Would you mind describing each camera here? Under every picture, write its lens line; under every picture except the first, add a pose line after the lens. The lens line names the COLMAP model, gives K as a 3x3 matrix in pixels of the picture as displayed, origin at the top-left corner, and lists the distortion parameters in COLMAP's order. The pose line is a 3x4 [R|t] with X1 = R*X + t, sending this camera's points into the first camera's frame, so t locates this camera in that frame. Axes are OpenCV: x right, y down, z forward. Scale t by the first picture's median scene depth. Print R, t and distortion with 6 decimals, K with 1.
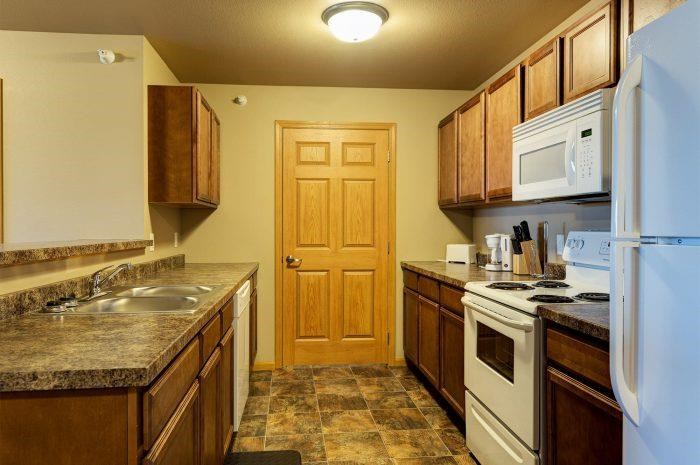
lens RADIAL K [[464.9, 0, 350.0], [0, 464.9, 232.5], [0, 0, 1]] dist [0.007961, 0.001223]
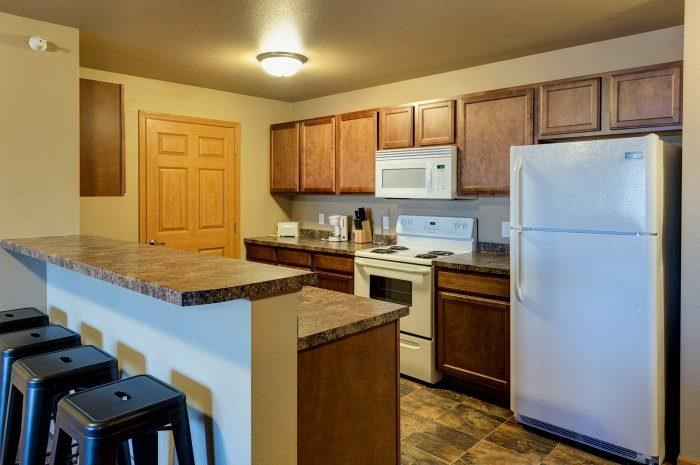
lens RADIAL K [[464.3, 0, 349.6], [0, 464.3, 198.0], [0, 0, 1]] dist [-0.001226, -0.001575]
pose [[0.759464, -0.008247, 0.650497, -0.589452], [0.007396, 0.999964, 0.004043, -0.057391], [-0.650508, 0.001741, 0.759498, -0.110625]]
